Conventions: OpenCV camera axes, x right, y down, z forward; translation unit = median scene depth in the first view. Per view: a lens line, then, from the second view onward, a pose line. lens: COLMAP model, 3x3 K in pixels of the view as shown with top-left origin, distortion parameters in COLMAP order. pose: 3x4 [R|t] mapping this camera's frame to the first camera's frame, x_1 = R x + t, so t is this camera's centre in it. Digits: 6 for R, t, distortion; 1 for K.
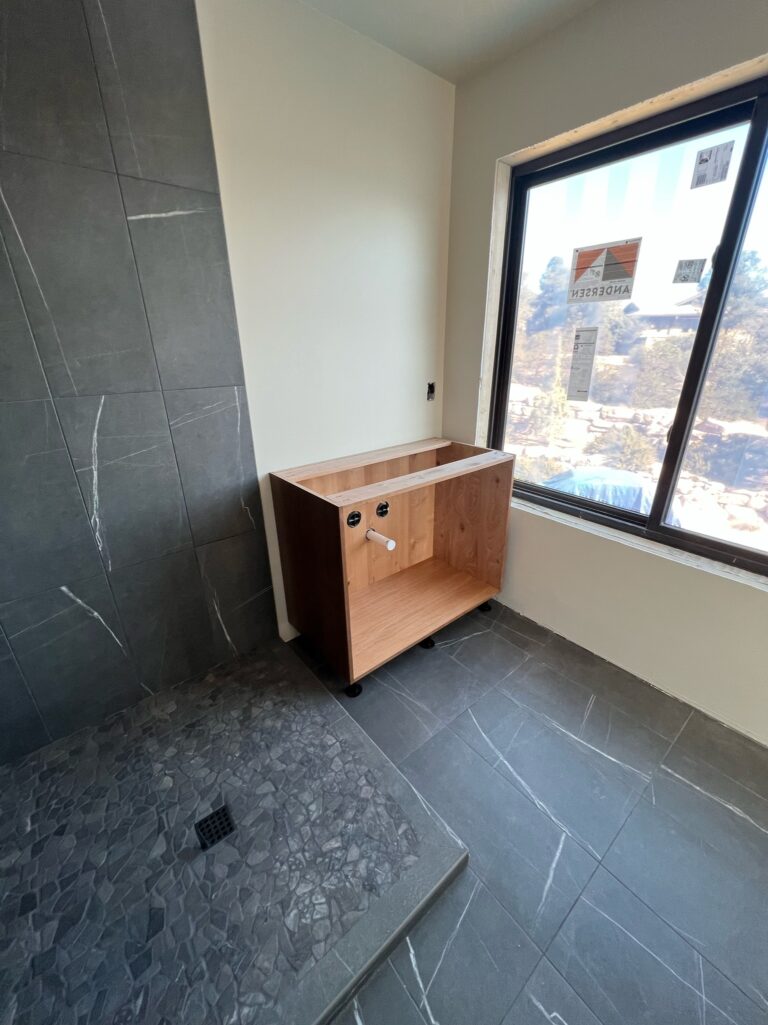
lens RADIAL K [[406.7, 0, 386.2], [0, 406.7, 507.5], [0, 0, 1]] dist [-0.001171, -0.000139]
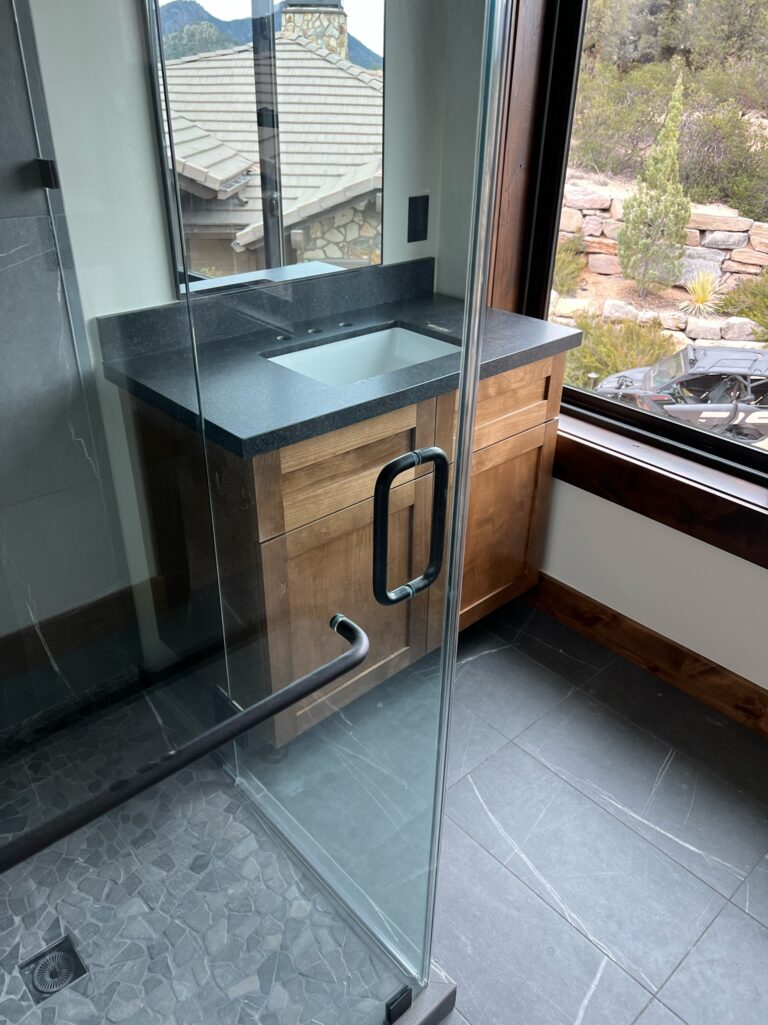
lens RADIAL K [[764.6, 0, 393.4], [0, 764.6, 508.6], [0, 0, 1]] dist [0.058446, -0.064195]
pose [[0.997806, 0.000491, 0.066206, 0.016341], [-0.008950, 0.991795, 0.127527, -0.058302], [-0.065600, -0.127840, 0.989623, -0.101709]]
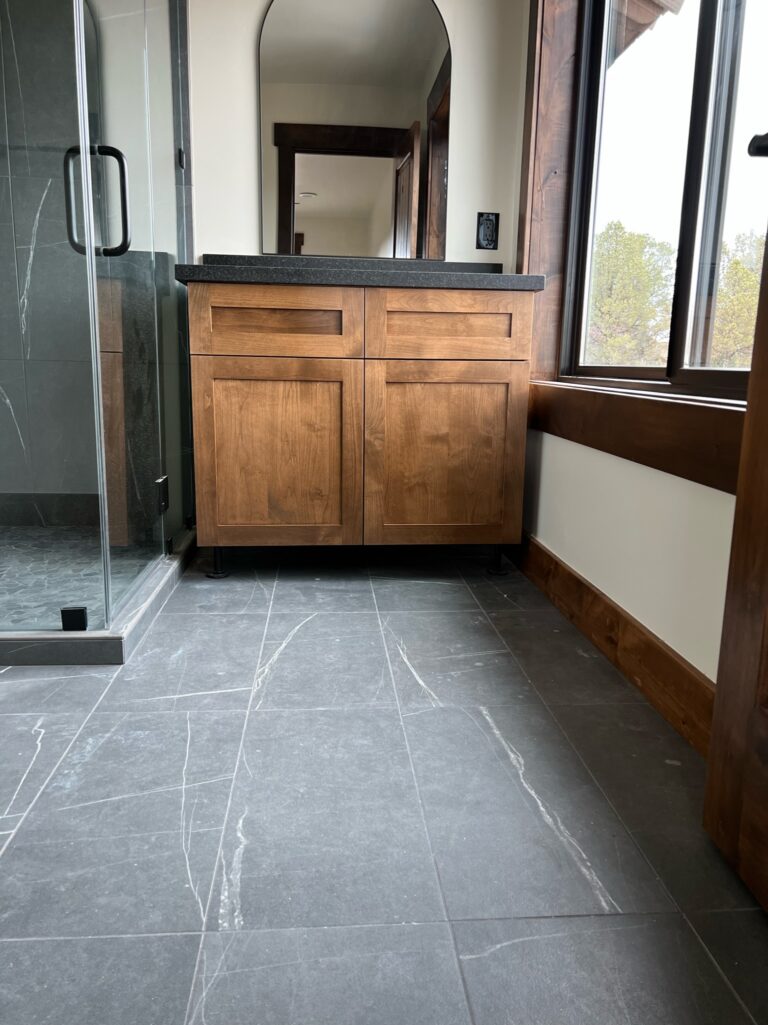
lens RADIAL K [[764.6, 0, 402.4], [0, 764.6, 527.9], [0, 0, 1]] dist [0.058446, -0.064195]
pose [[0.829577, 0.139947, -0.540571, 1.204483], [-0.239288, 0.963787, -0.117708, 0.581874], [0.504523, 0.227000, 0.833023, -0.013137]]
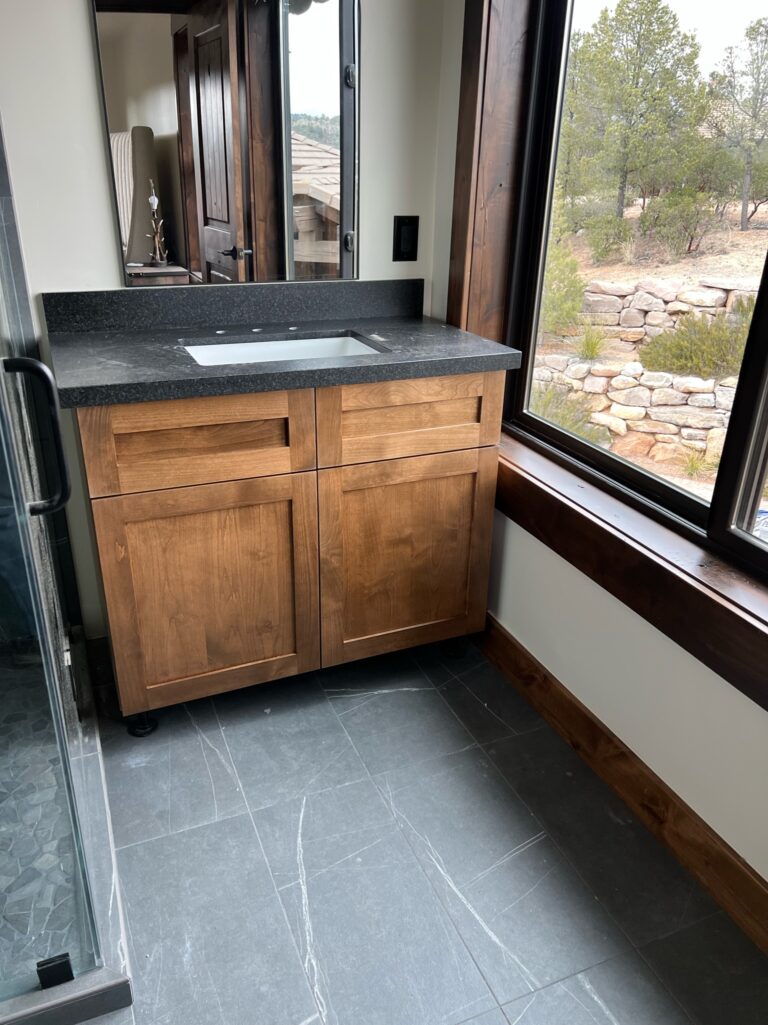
lens RADIAL K [[764.6, 0, 390.0], [0, 764.6, 514.9], [0, 0, 1]] dist [0.058446, -0.064195]
pose [[0.959758, 0.150367, -0.237178, 0.630123], [-0.141084, 0.988427, 0.055742, 0.033632], [0.242815, -0.020037, 0.969866, -0.011970]]
